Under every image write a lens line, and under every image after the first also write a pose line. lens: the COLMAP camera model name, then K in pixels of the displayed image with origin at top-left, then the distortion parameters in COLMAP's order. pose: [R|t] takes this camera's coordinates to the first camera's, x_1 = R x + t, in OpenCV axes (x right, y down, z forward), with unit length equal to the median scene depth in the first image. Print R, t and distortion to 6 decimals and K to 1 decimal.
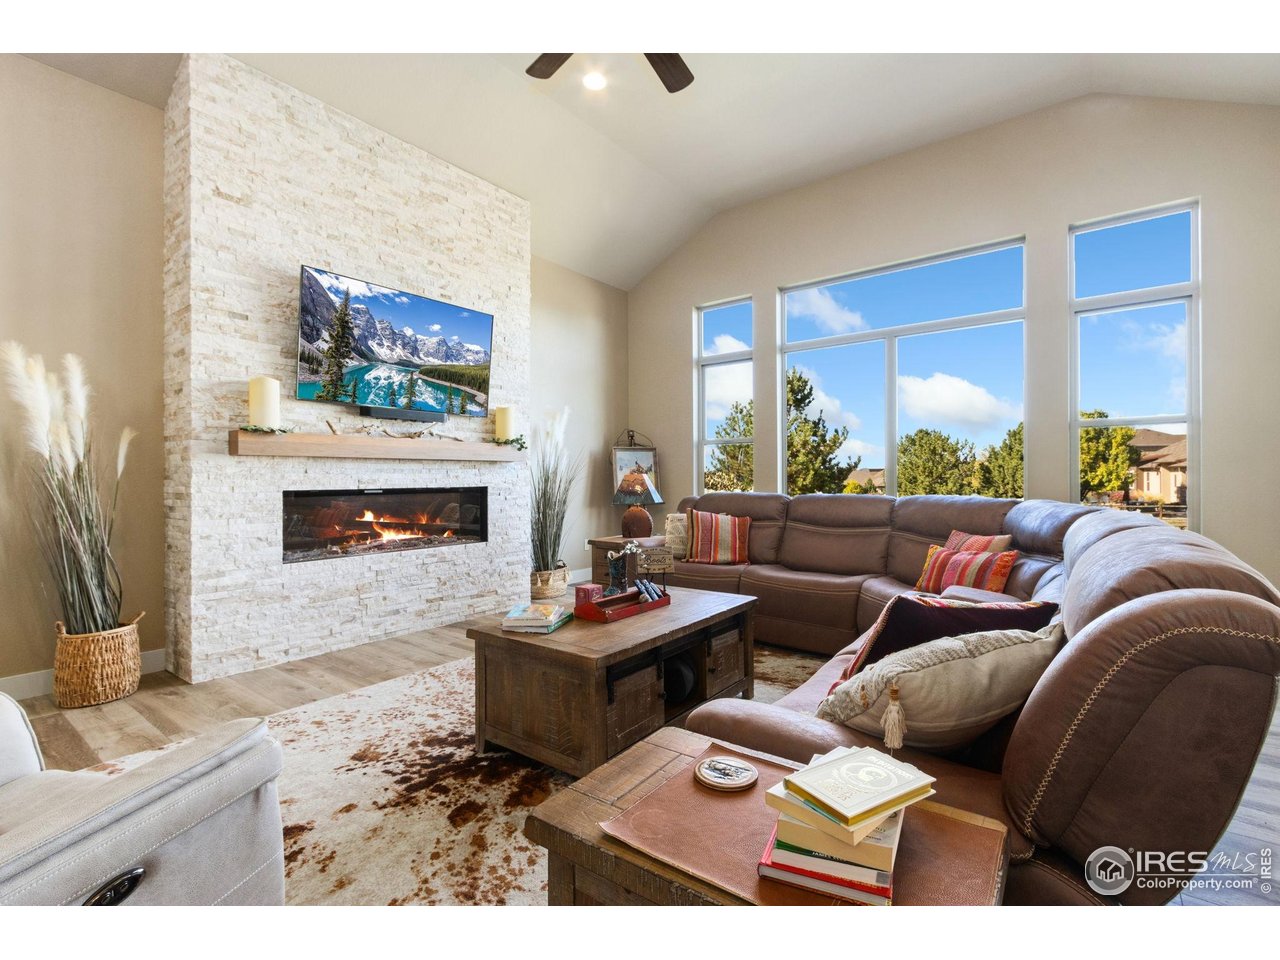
lens RADIAL K [[583.8, 0, 627.7], [0, 583.8, 471.3], [0, 0, 1]] dist [0.001784, -0.000097]
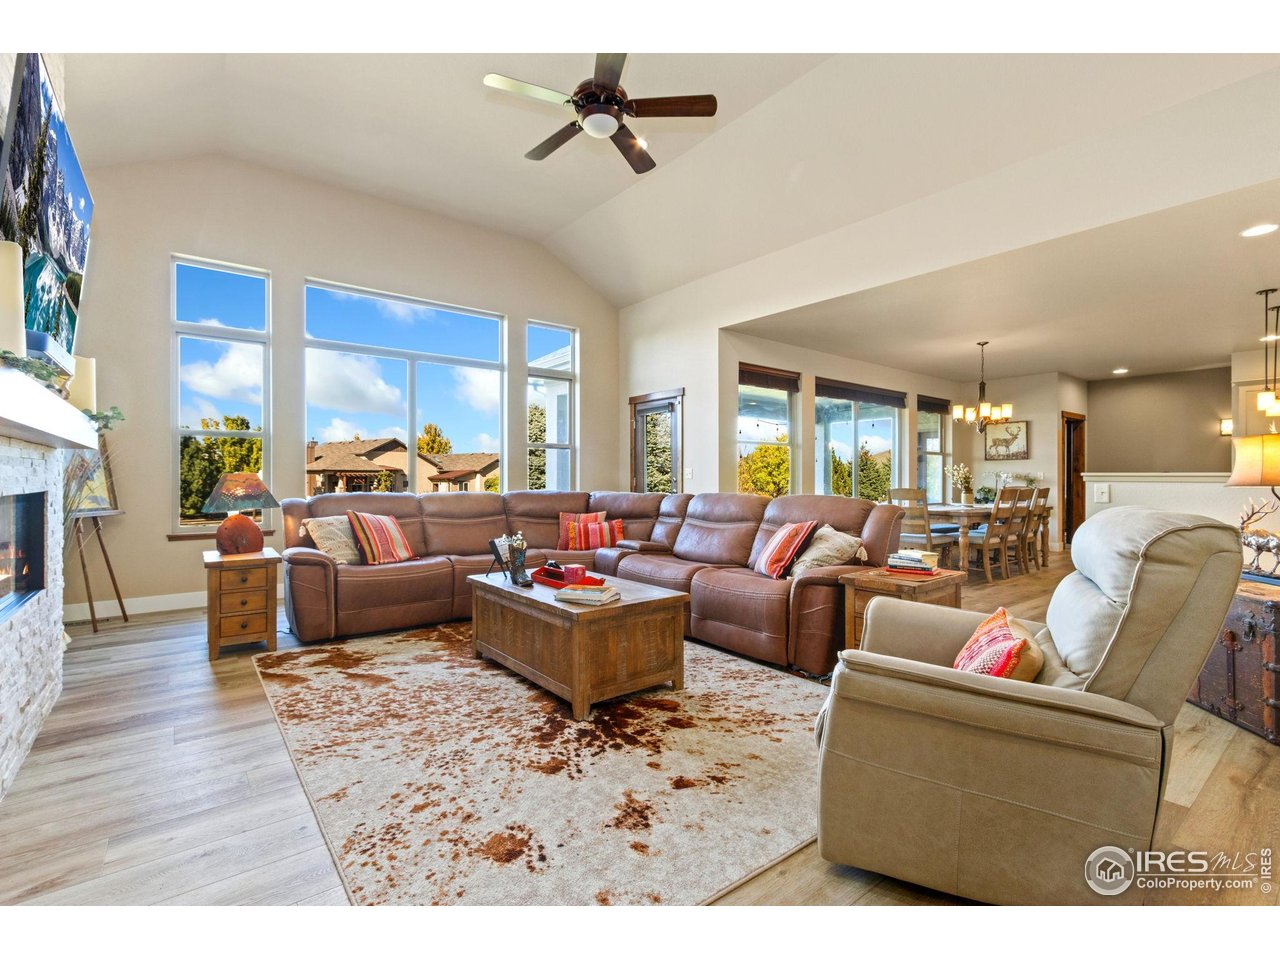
lens RADIAL K [[583.8, 0, 634.5], [0, 583.8, 477.2], [0, 0, 1]] dist [0.001784, -0.000097]
pose [[0.256647, 0.001328, 0.966504, -0.831917], [-0.007588, 0.999971, 0.000641, 0.007668], [-0.966476, -0.007498, 0.256649, 0.391722]]
